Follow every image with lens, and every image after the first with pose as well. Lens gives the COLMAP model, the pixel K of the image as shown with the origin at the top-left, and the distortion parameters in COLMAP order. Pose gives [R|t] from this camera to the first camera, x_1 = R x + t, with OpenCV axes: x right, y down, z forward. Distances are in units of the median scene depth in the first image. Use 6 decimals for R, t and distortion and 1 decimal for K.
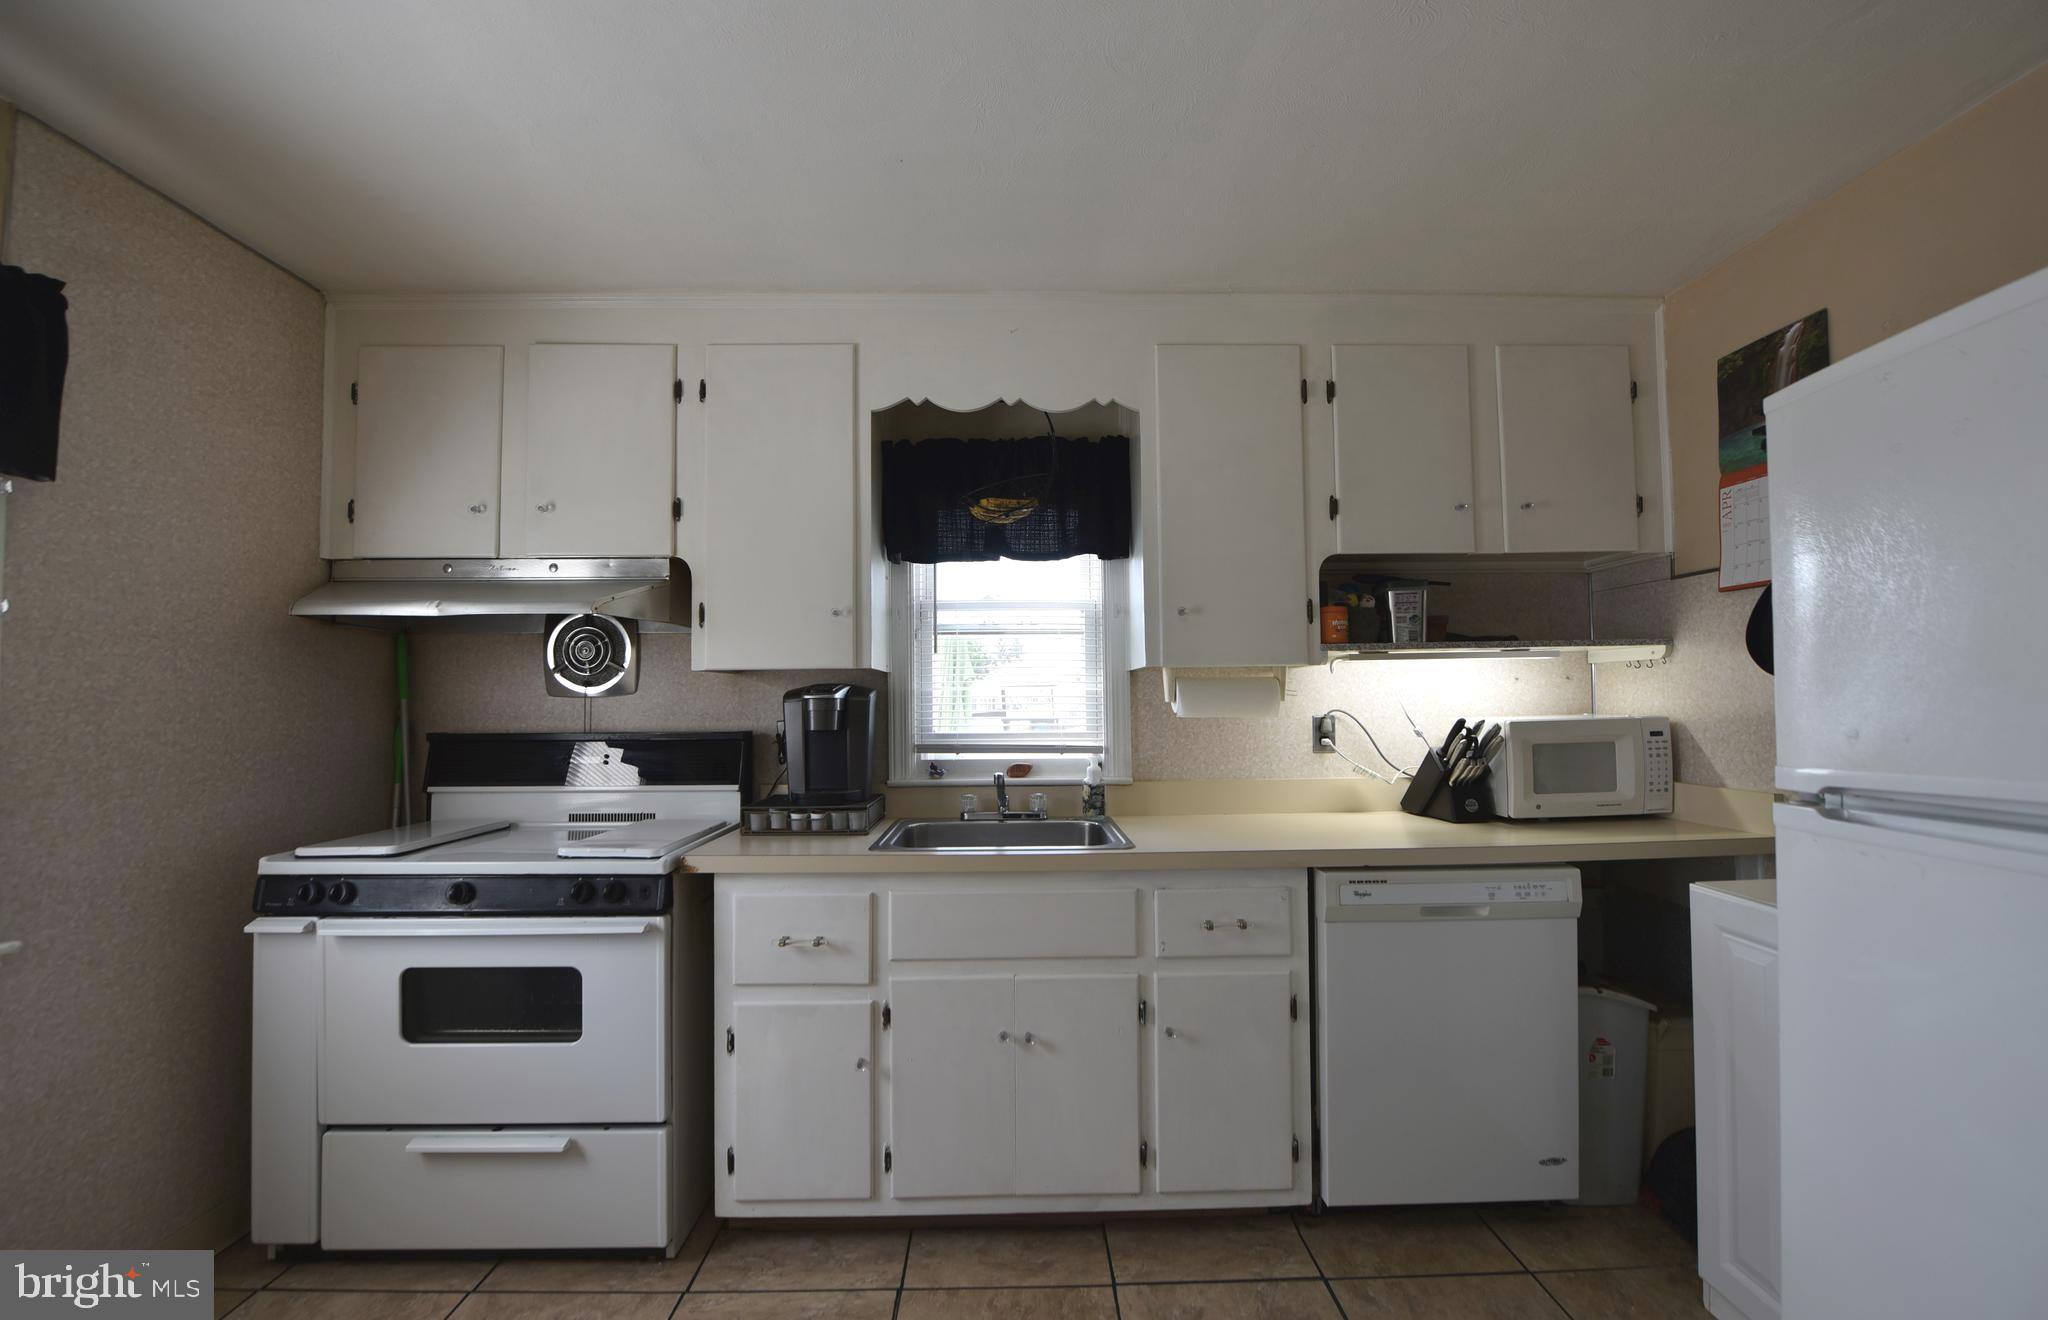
lens RADIAL K [[850.4, 0, 1030.2], [0, 850.4, 674.1], [0, 0, 1]] dist [-0.016644, -0.001744]
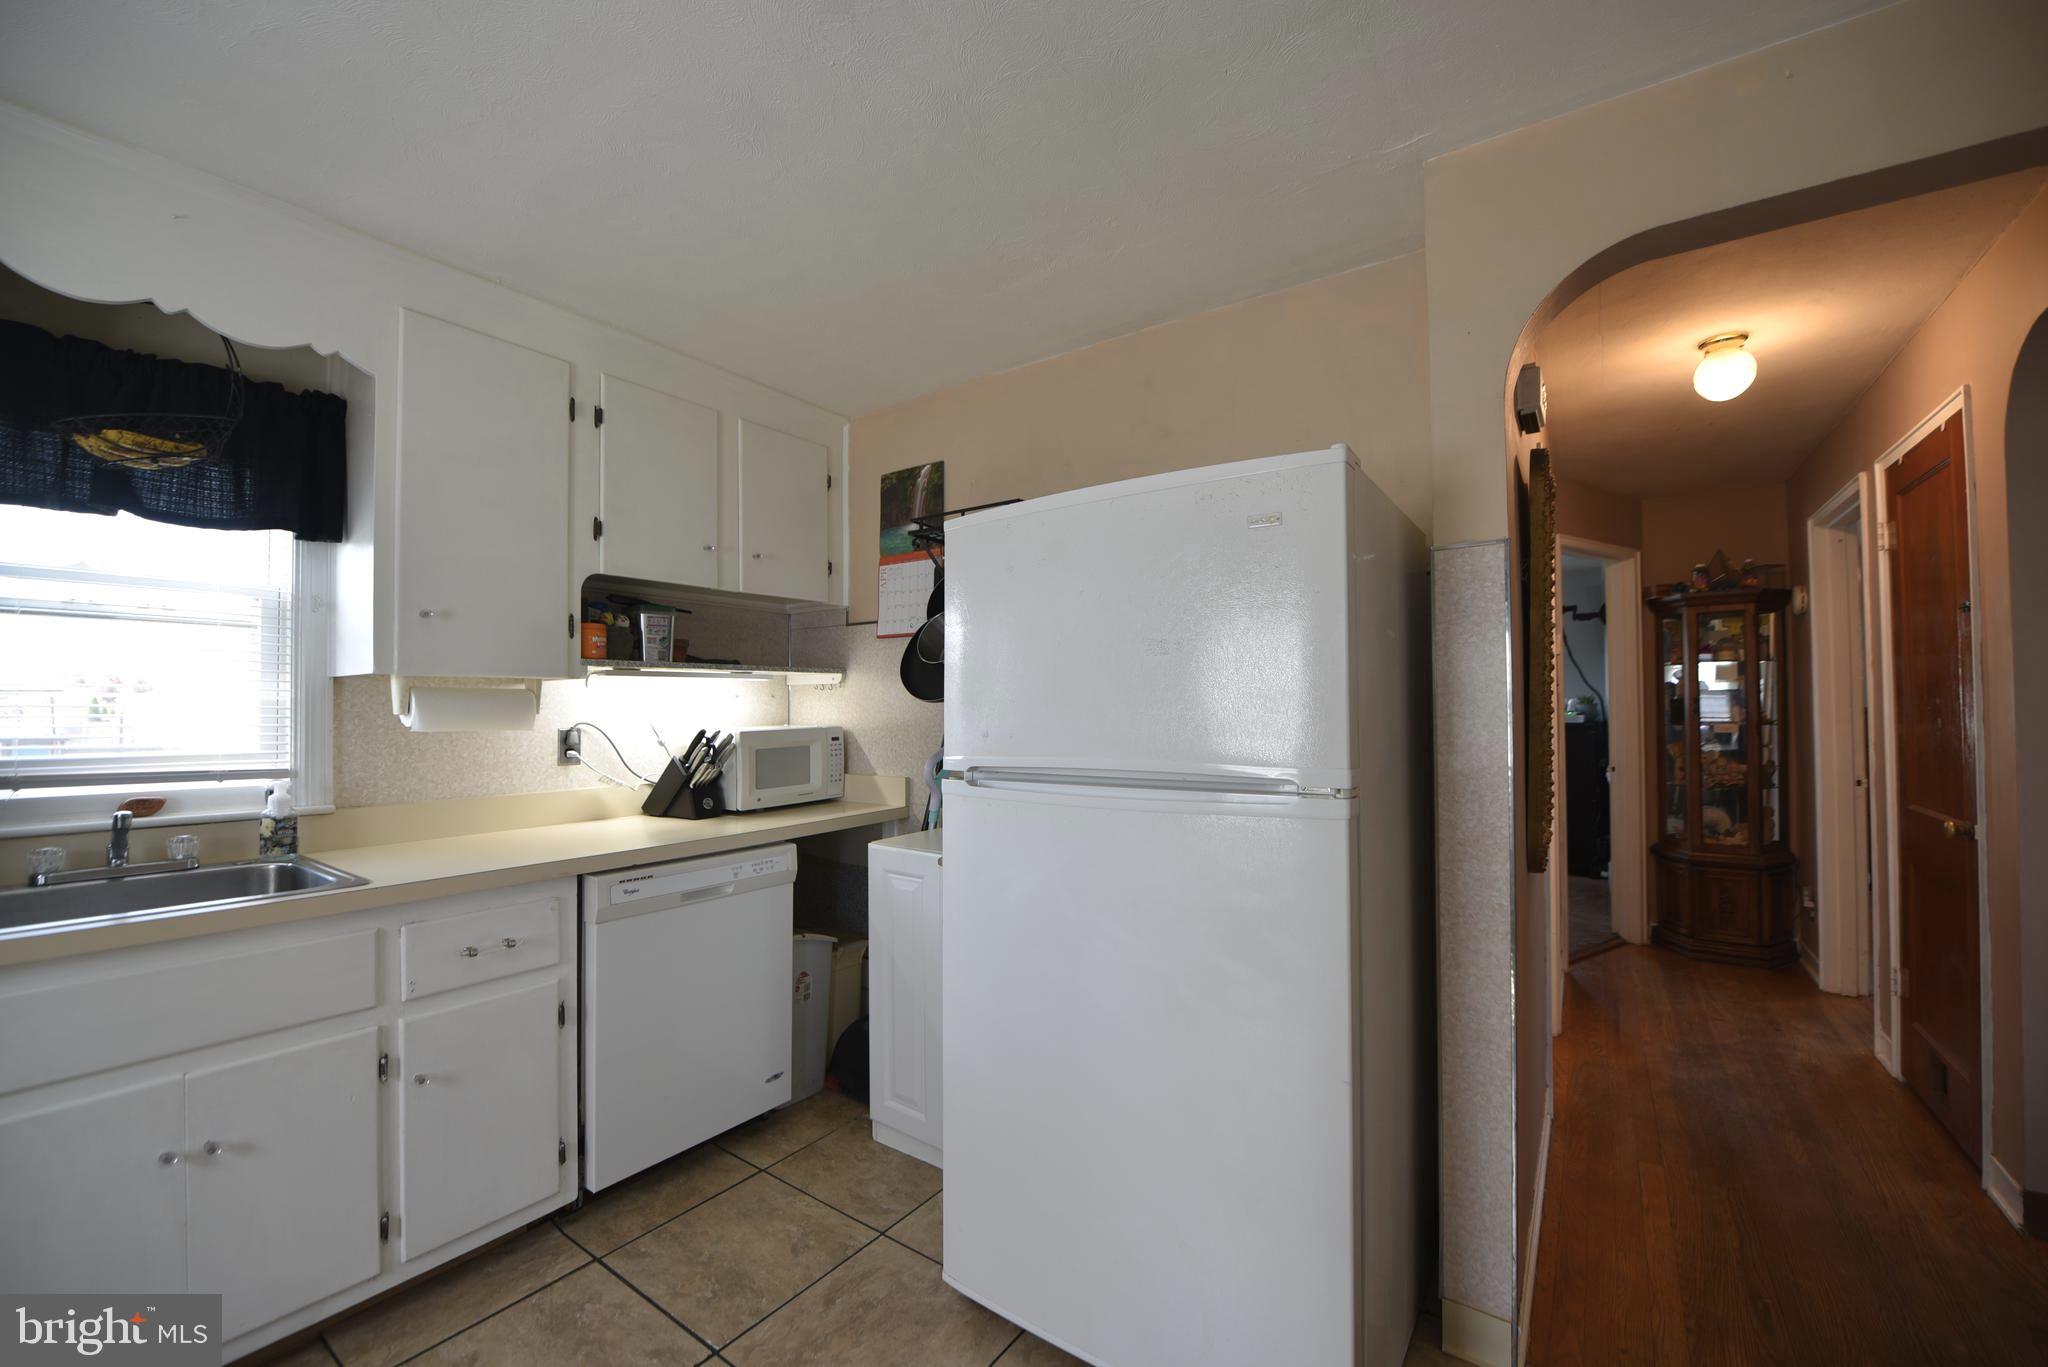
lens RADIAL K [[812.1, 0, 1020.3], [0, 812.1, 693.1], [0, 0, 1]] dist [-0.016152, -0.002263]
pose [[0.595975, 0.022971, 0.802674, -0.127579], [-0.026807, 0.999603, -0.008703, 0.000518], [-0.802555, -0.016331, 0.596354, -0.014039]]
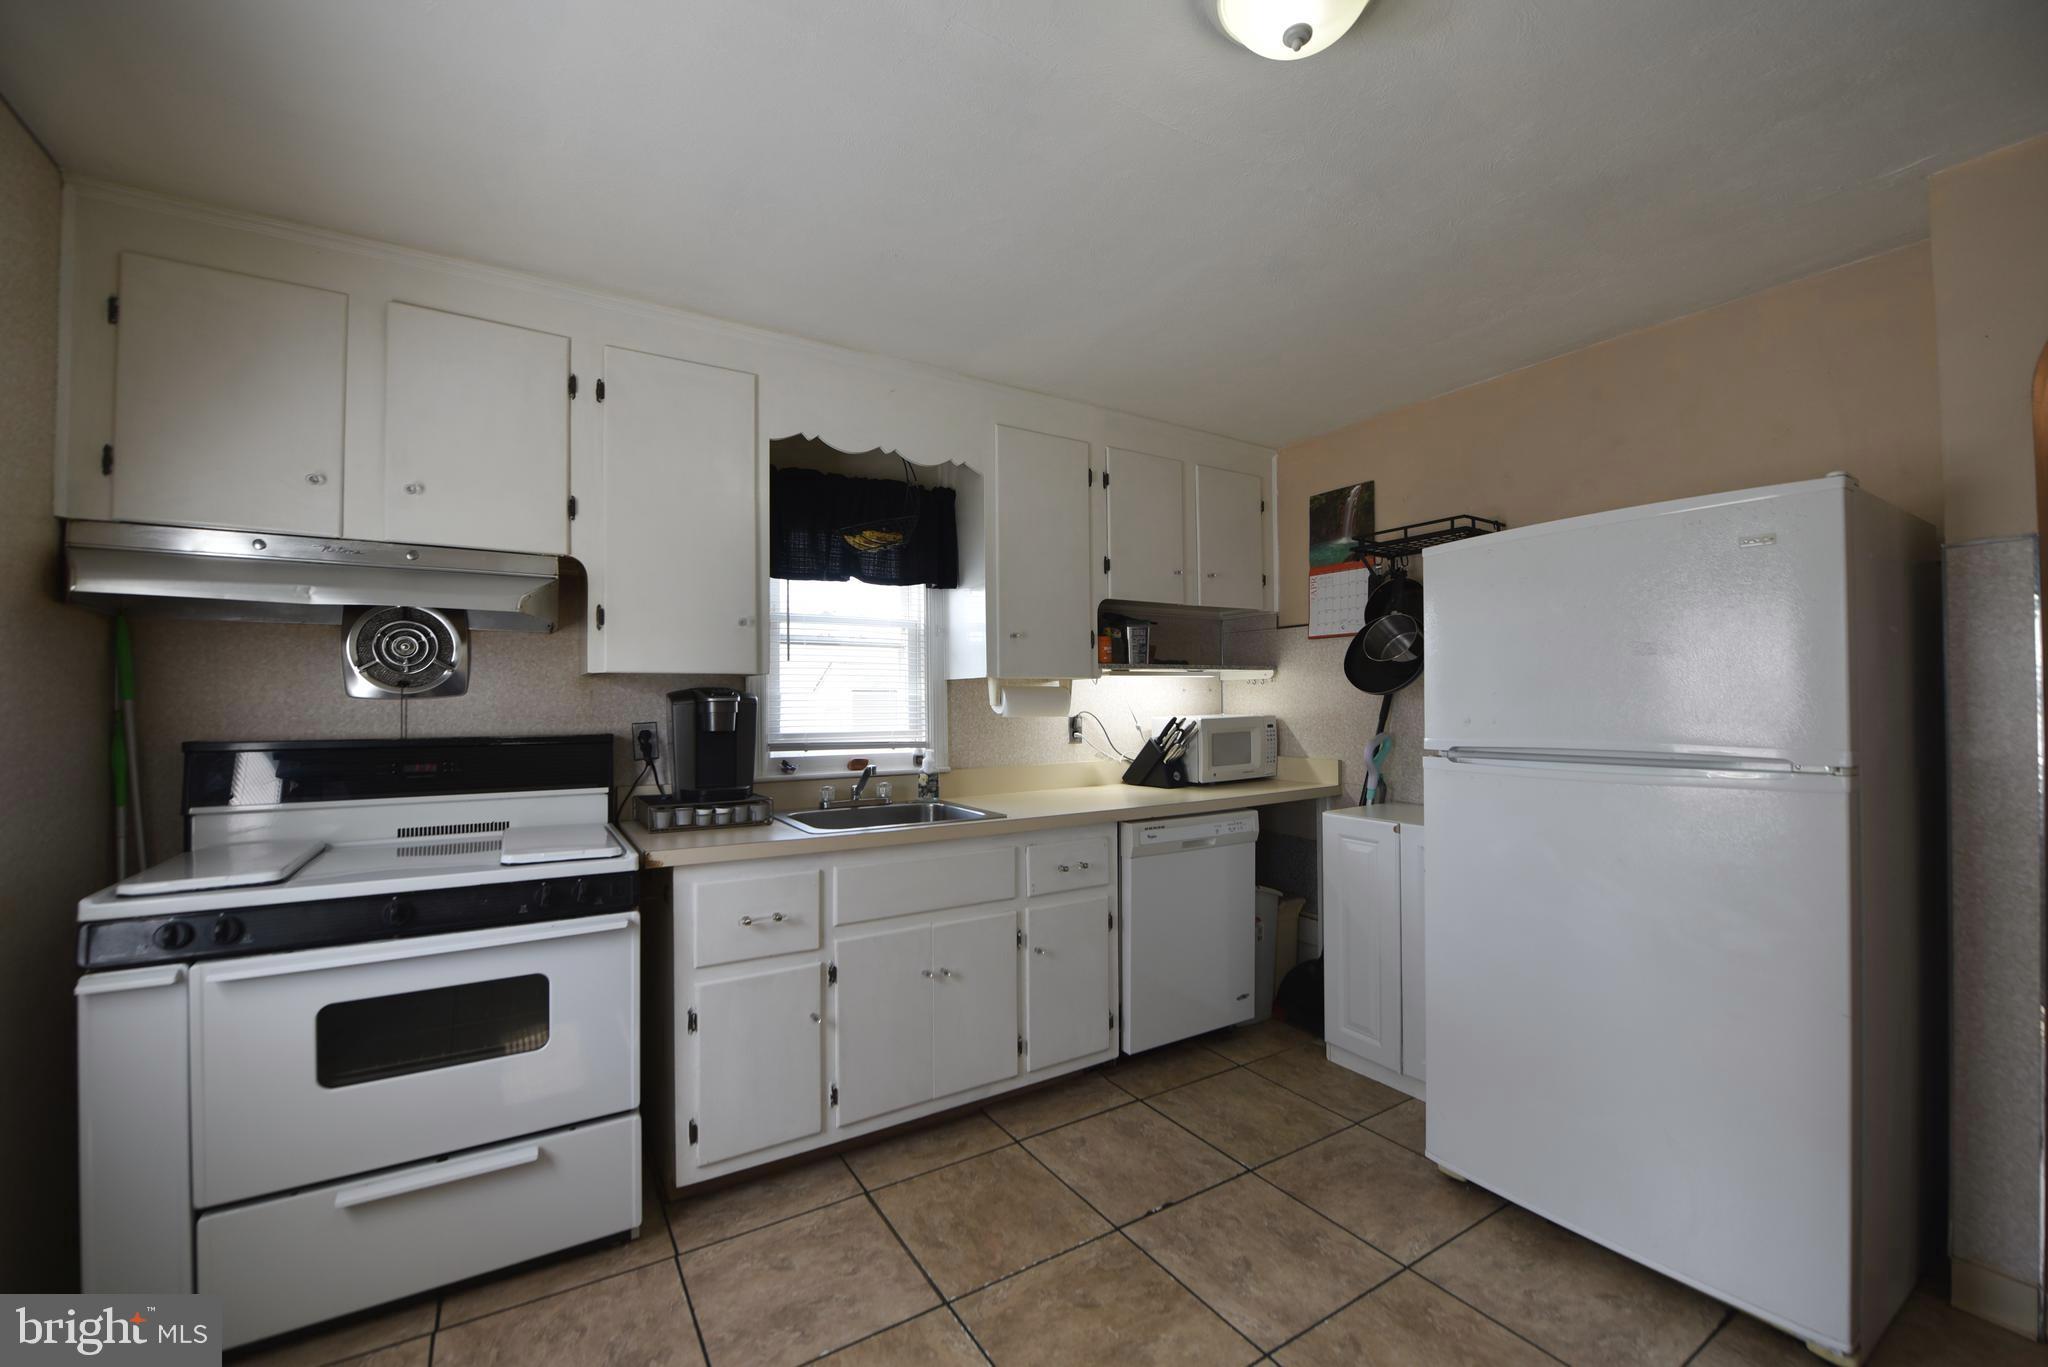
lens RADIAL K [[812.1, 0, 1023.5], [0, 812.1, 692.5], [0, 0, 1]] dist [-0.016152, -0.002263]
pose [[0.858569, 0.010006, 0.512601, -0.442875], [-0.017690, 0.999792, 0.010113, 0.000447], [-0.512394, -0.017750, 0.858567, -0.072056]]
